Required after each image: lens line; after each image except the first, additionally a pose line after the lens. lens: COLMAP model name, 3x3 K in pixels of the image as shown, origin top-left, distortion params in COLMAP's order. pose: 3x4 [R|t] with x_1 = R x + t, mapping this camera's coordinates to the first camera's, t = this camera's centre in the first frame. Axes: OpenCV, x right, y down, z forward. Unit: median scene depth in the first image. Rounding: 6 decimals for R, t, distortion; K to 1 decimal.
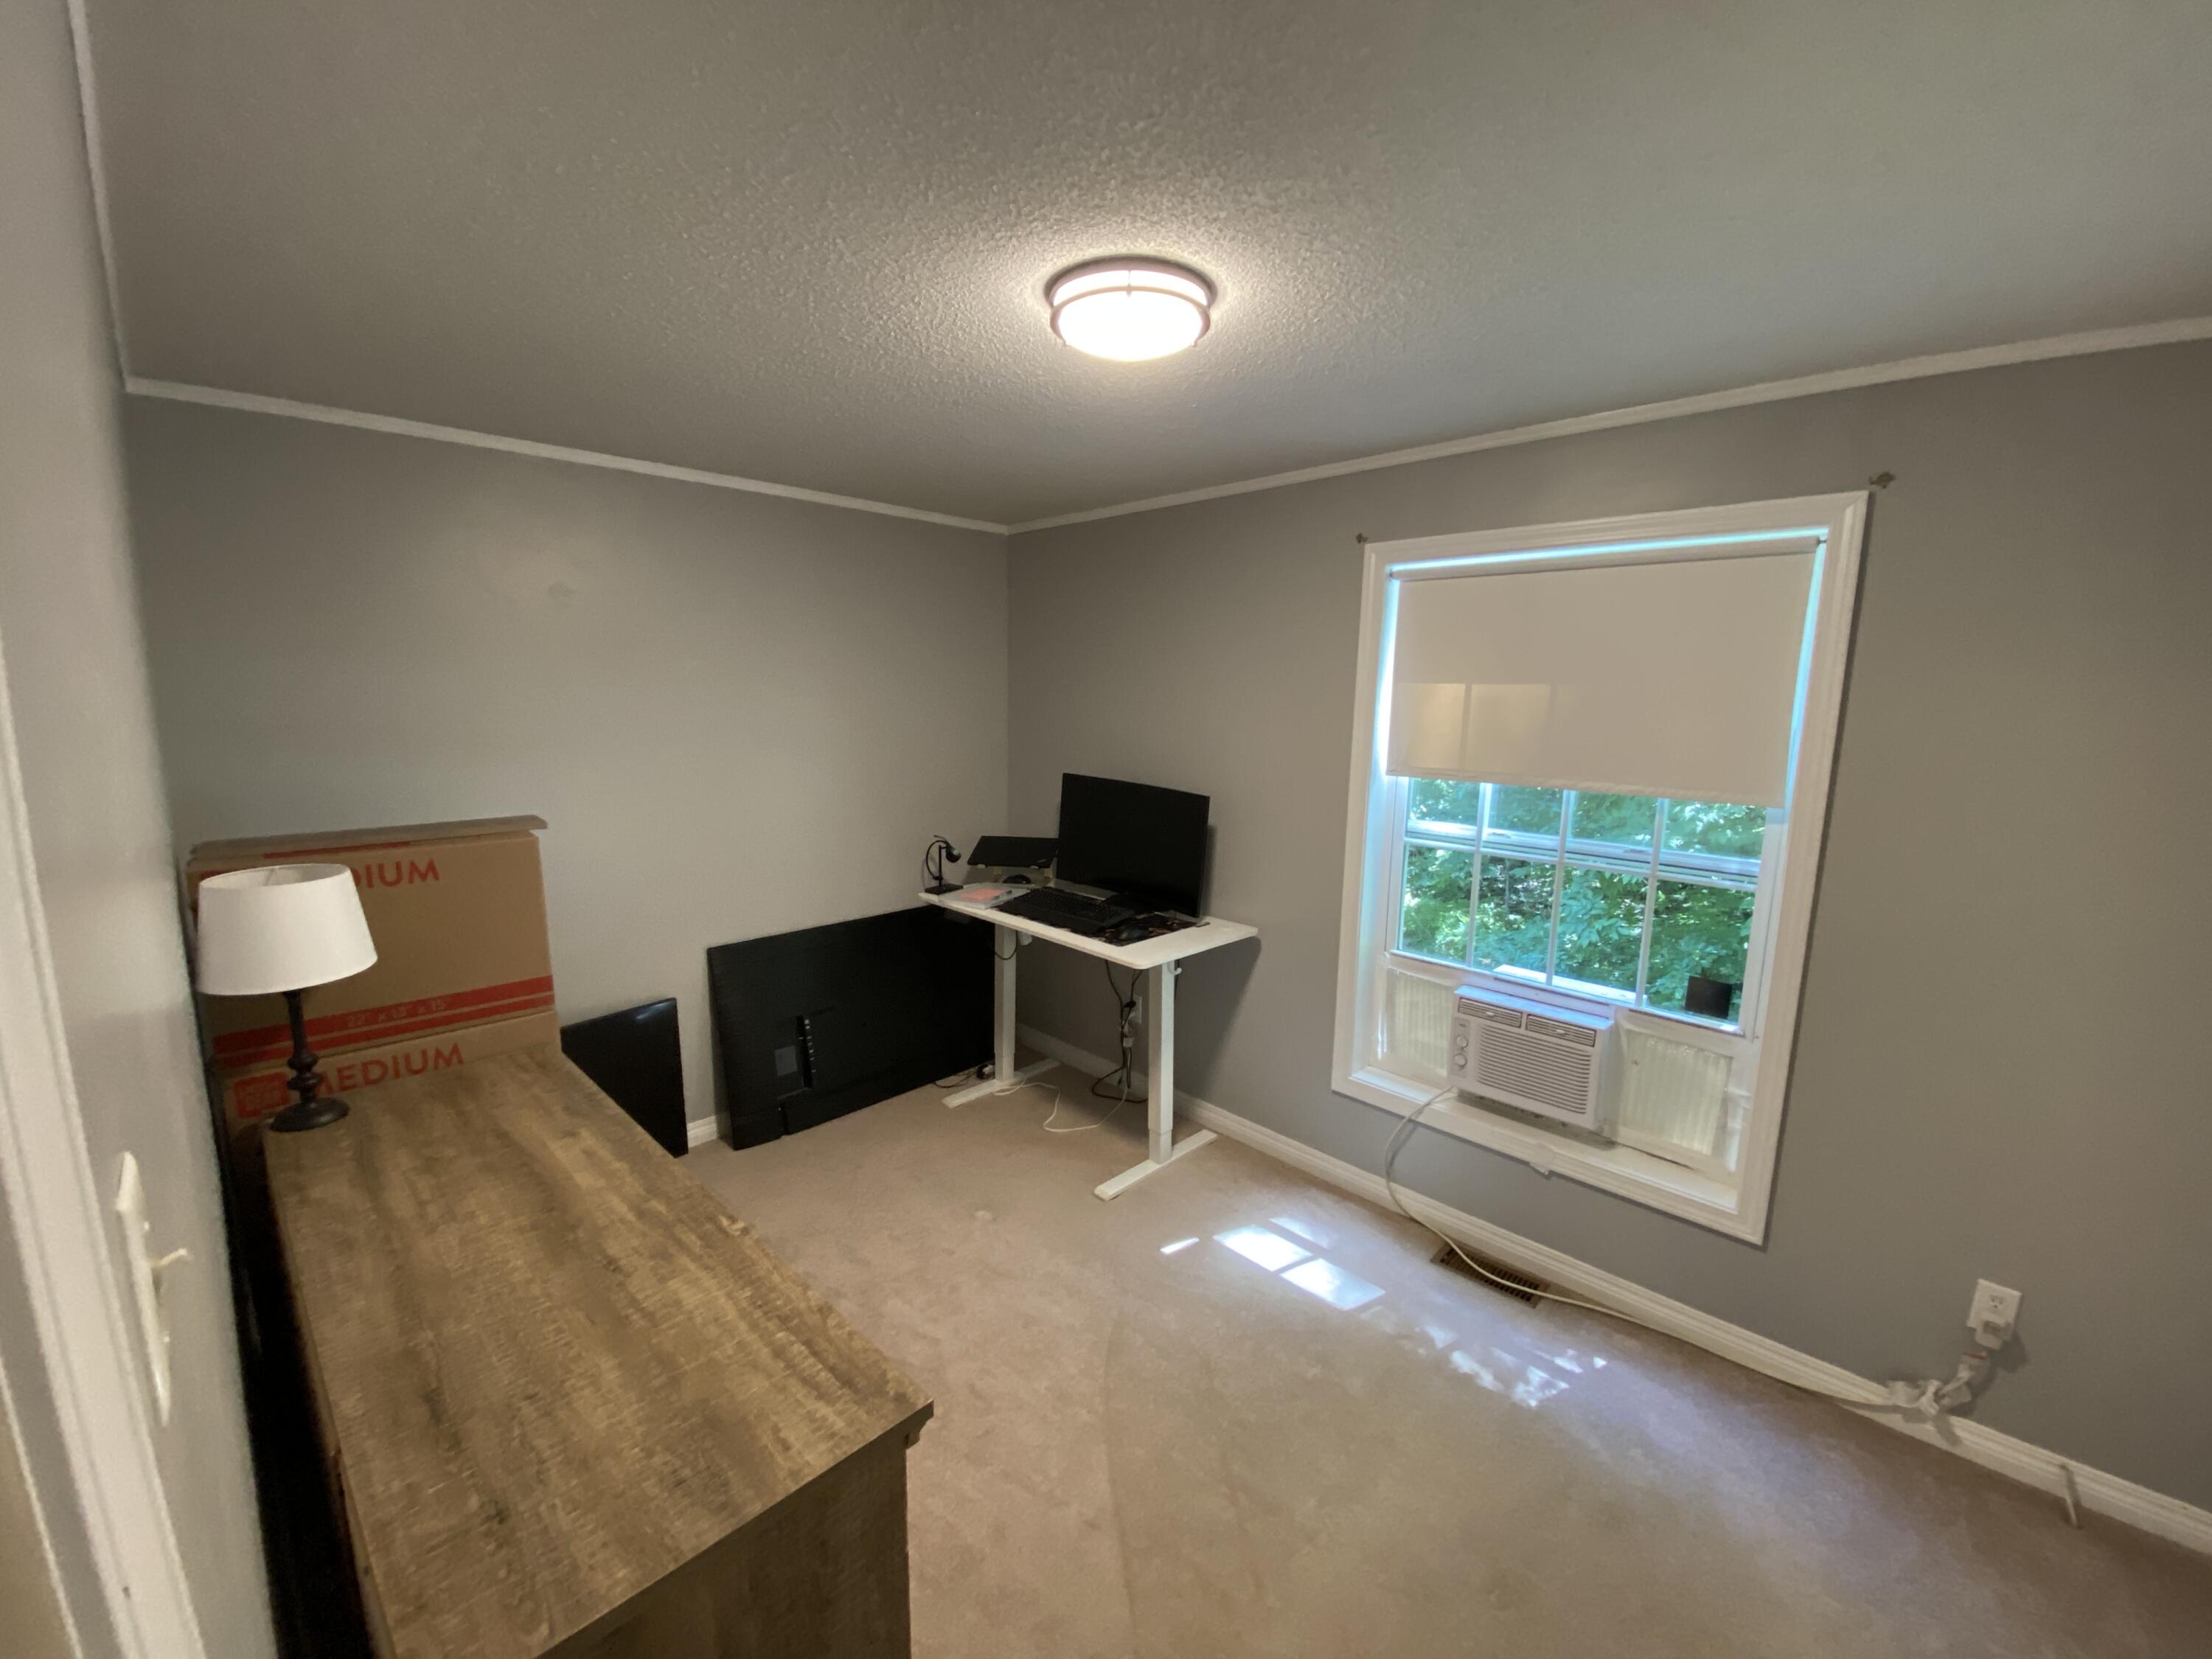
lens RADIAL K [[900.0, 0, 1106.0], [0, 900.0, 829.5], [0, 0, 1]] dist [0.042119, -0.030691]
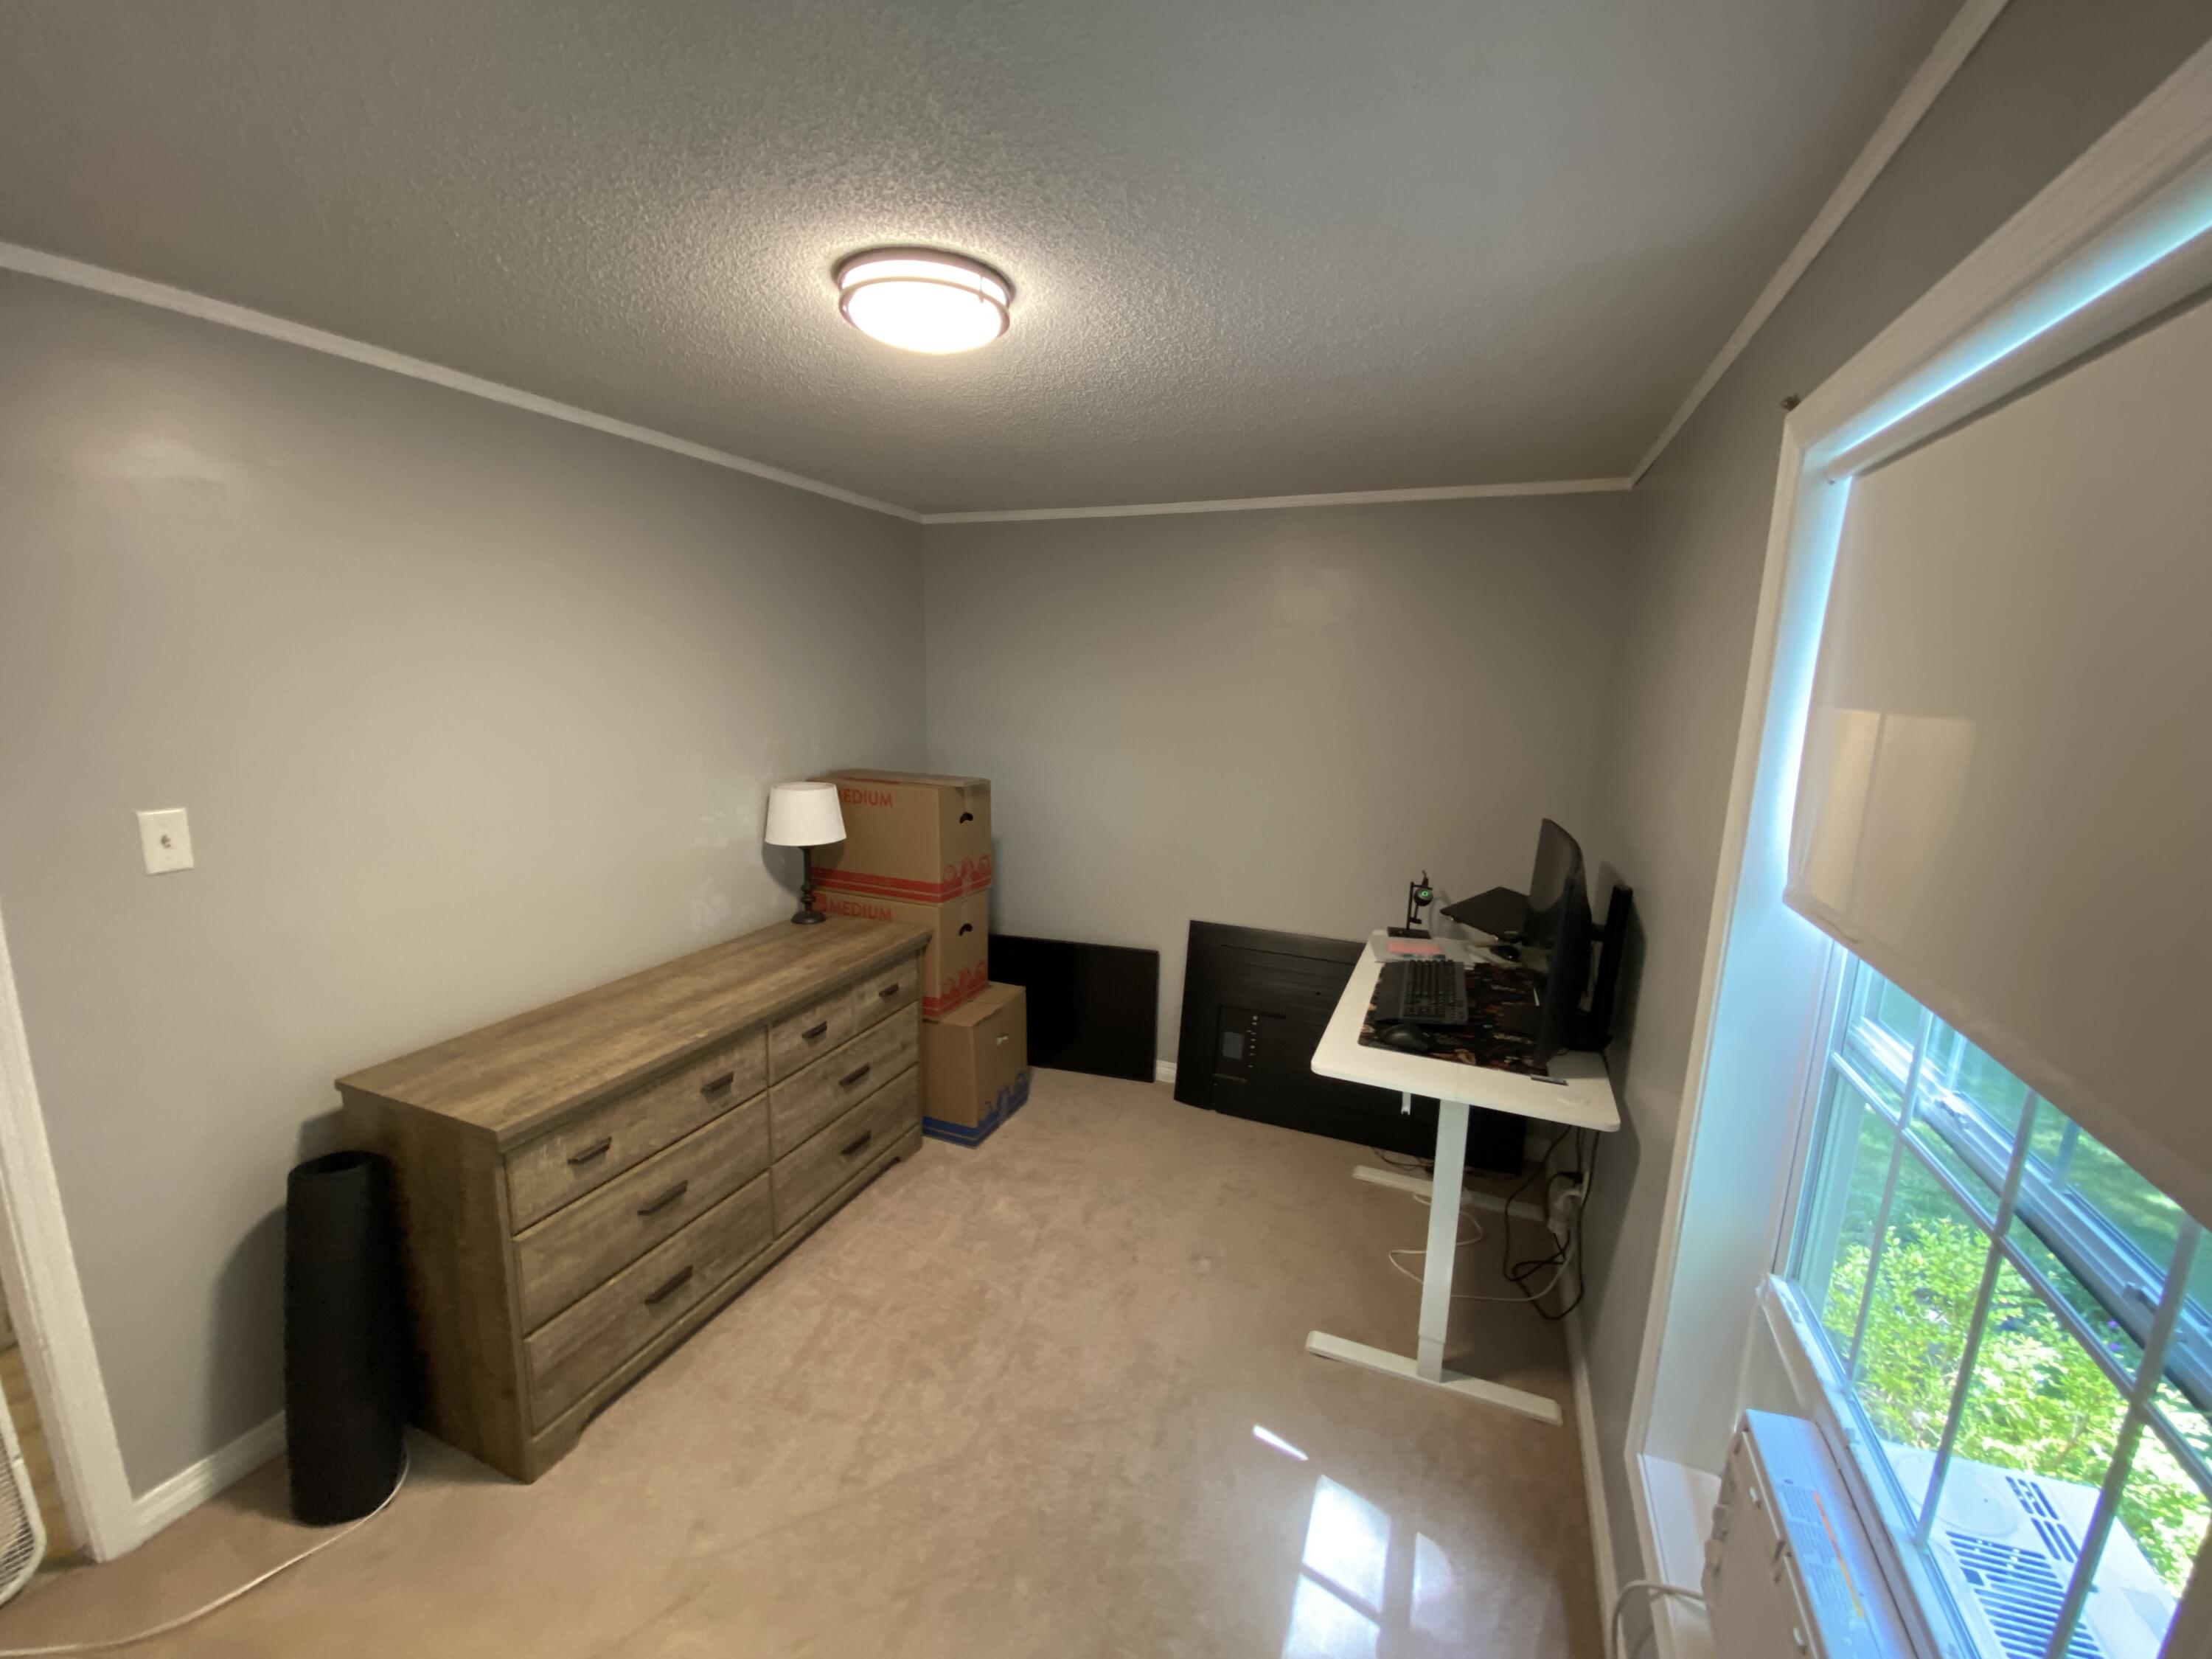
lens RADIAL K [[900.0, 0, 1106.0], [0, 900.0, 829.5], [0, 0, 1]] dist [0.042119, -0.030691]
pose [[0.378637, 0.158092, -0.911944, 0.885740], [-0.166397, 0.980877, 0.100955, -0.130683], [0.910465, 0.113519, 0.397702, 0.710107]]
